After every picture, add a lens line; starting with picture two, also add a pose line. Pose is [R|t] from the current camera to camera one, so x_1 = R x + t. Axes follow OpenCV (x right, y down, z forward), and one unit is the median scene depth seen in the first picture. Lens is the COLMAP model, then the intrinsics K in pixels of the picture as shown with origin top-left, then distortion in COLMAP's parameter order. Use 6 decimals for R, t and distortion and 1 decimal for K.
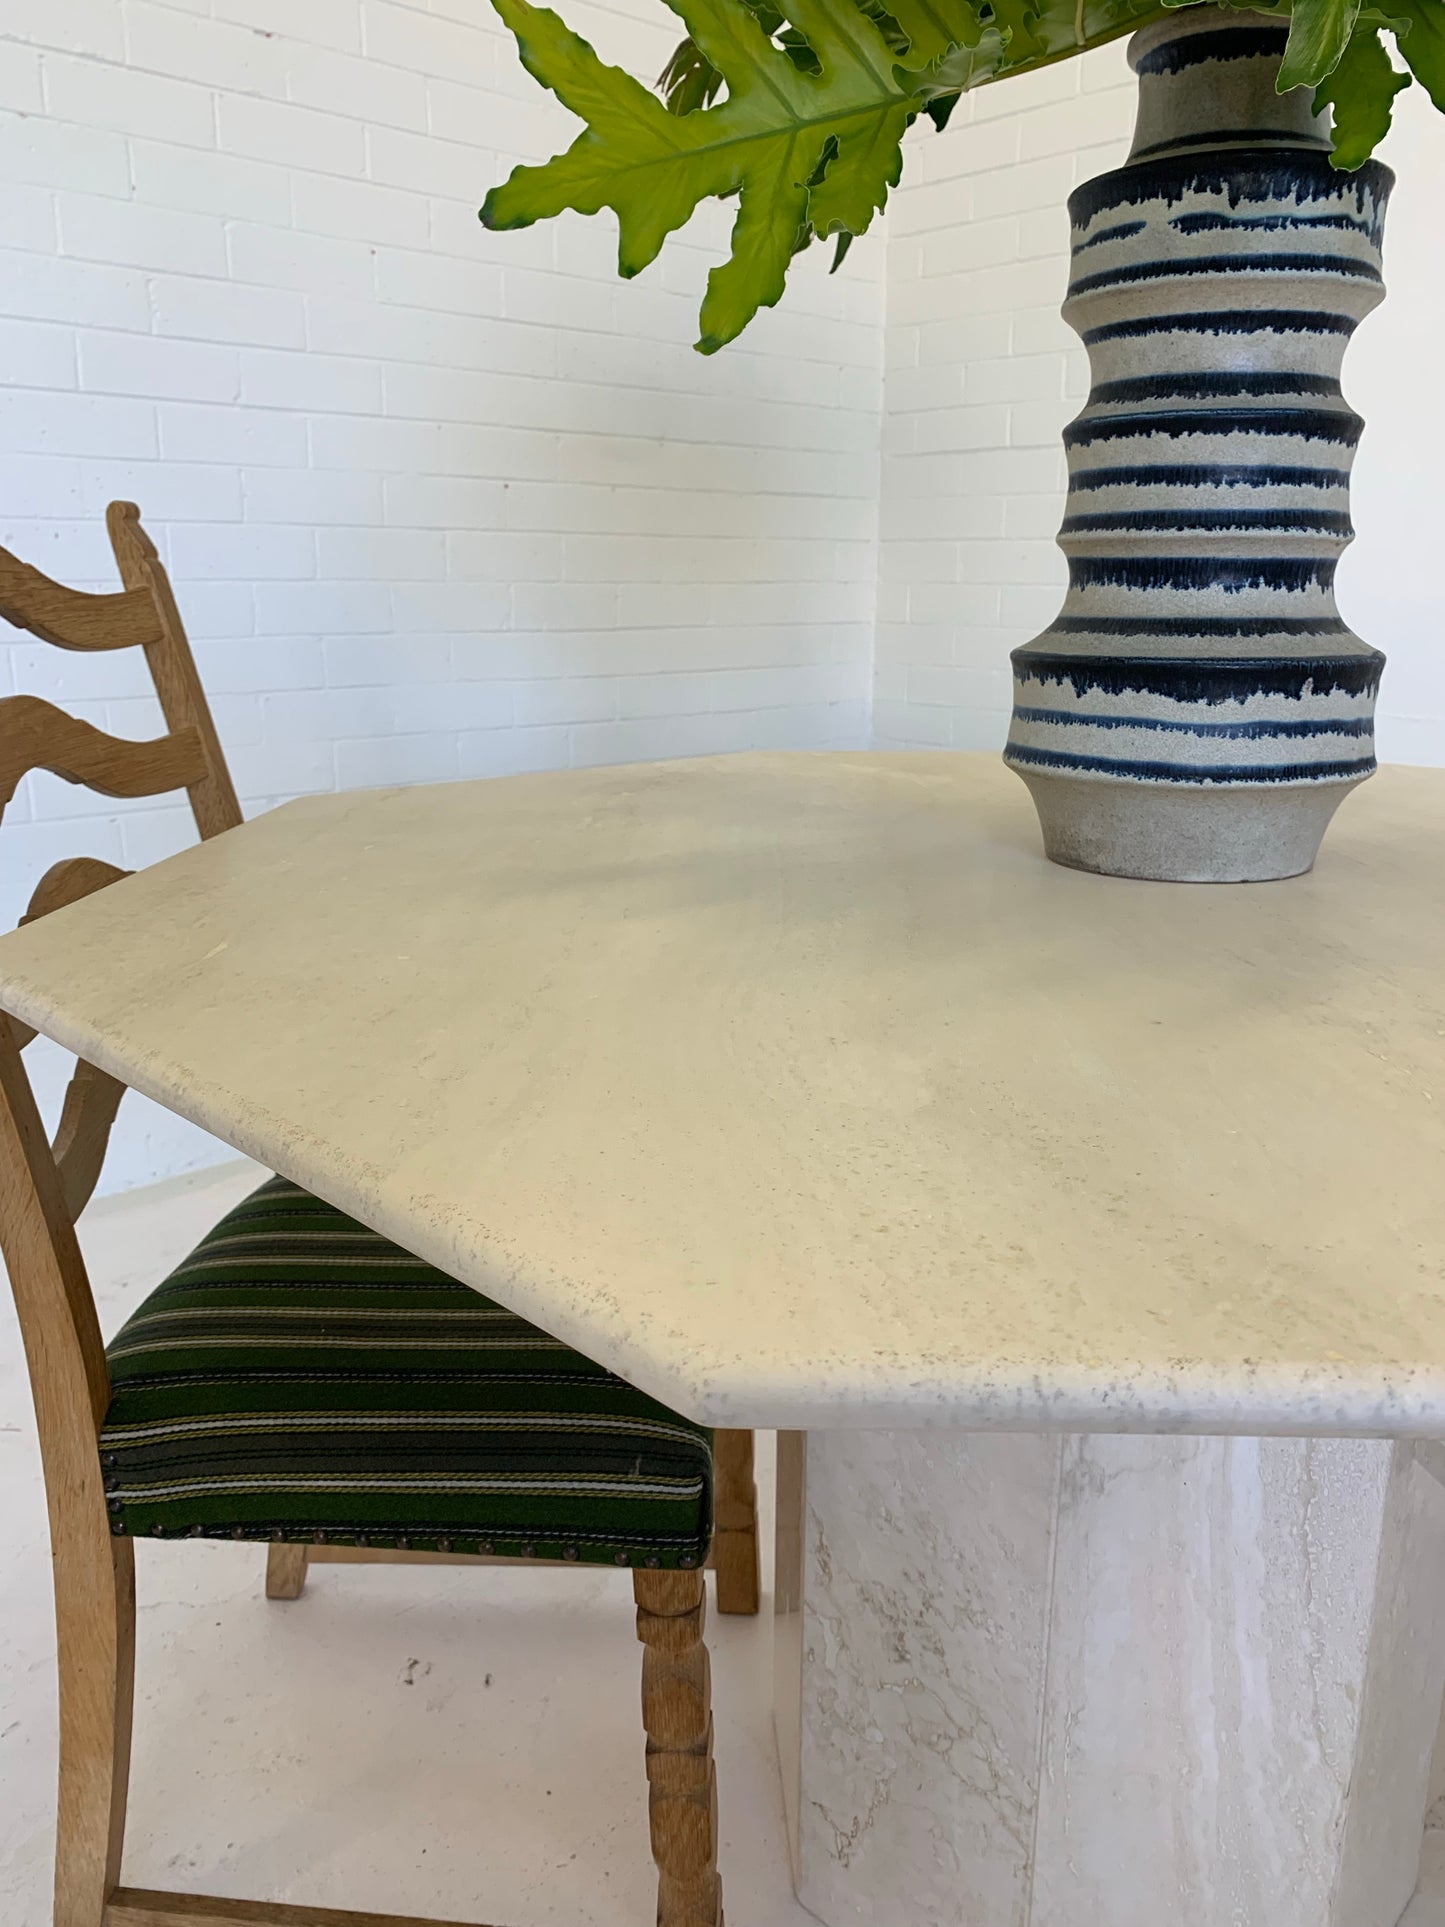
lens RADIAL K [[1515.6, 0, 733.8], [0, 1515.6, 955.0], [0, 0, 1]] dist [0.002514, 0.001777]
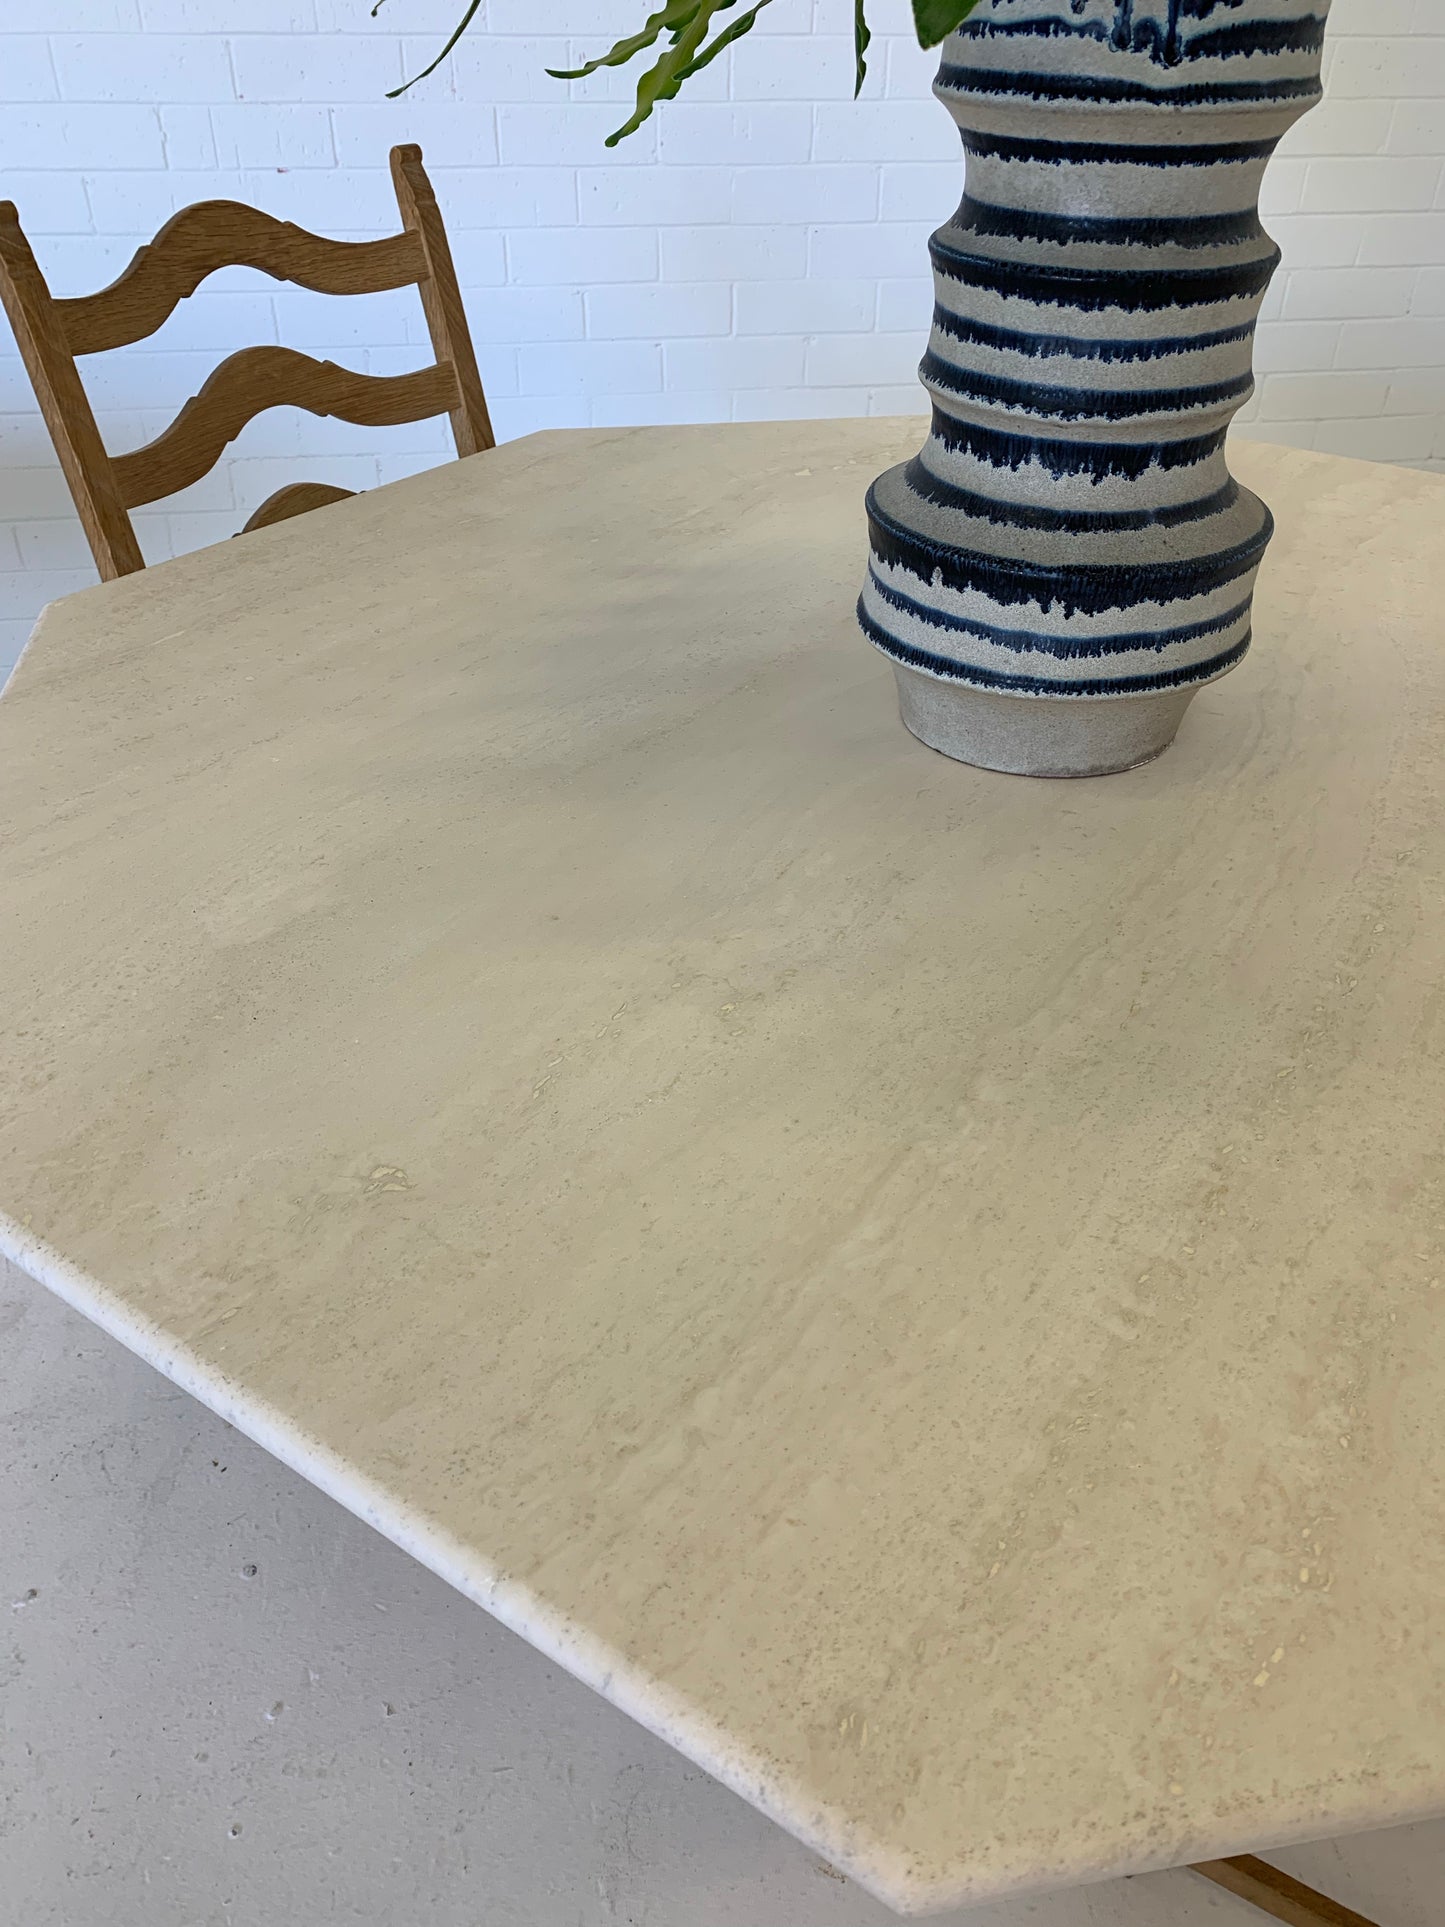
lens RADIAL K [[1500.7, 0, 718.6], [0, 1500.7, 964.3], [0, 0, 1]] dist [-0.002930, 0.010805]
pose [[0.829783, 0.327376, -0.451979, 0.638681], [-0.143108, 0.907611, 0.394667, -0.279442], [0.539425, -0.262806, 0.799971, 0.082316]]
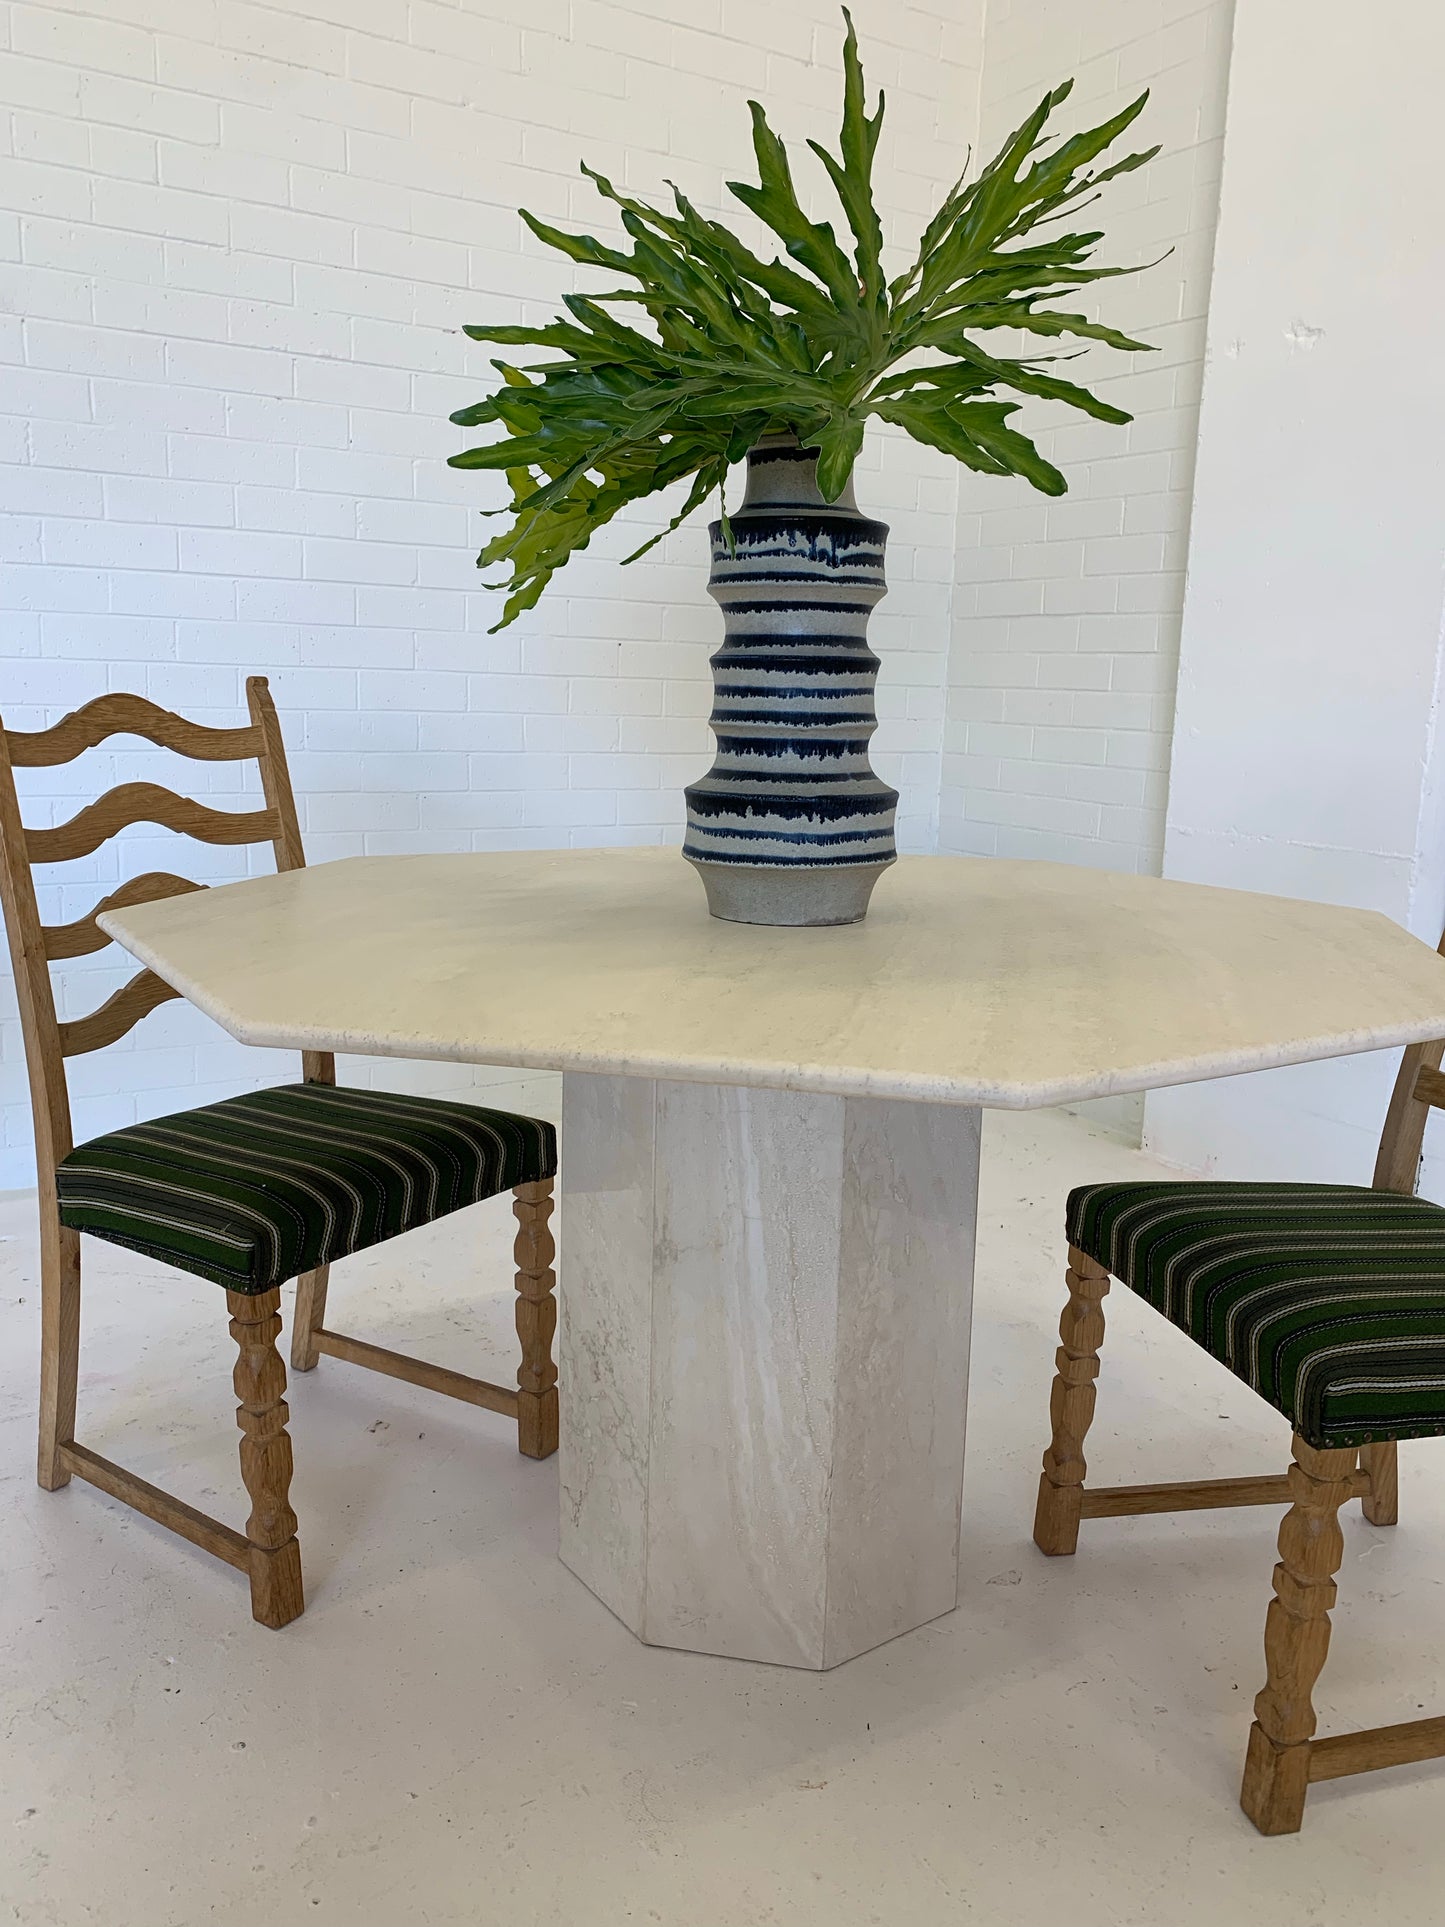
lens RADIAL K [[1475.4, 0, 713.5], [0, 1475.4, 954.5], [0, 0, 1]] dist [0.121599, -0.193704]
pose [[0.979019, 0.057826, -0.195391, 0.559225], [-0.071168, 0.995538, -0.061961, 0.097381], [0.190936, 0.074567, 0.978766, -0.650669]]
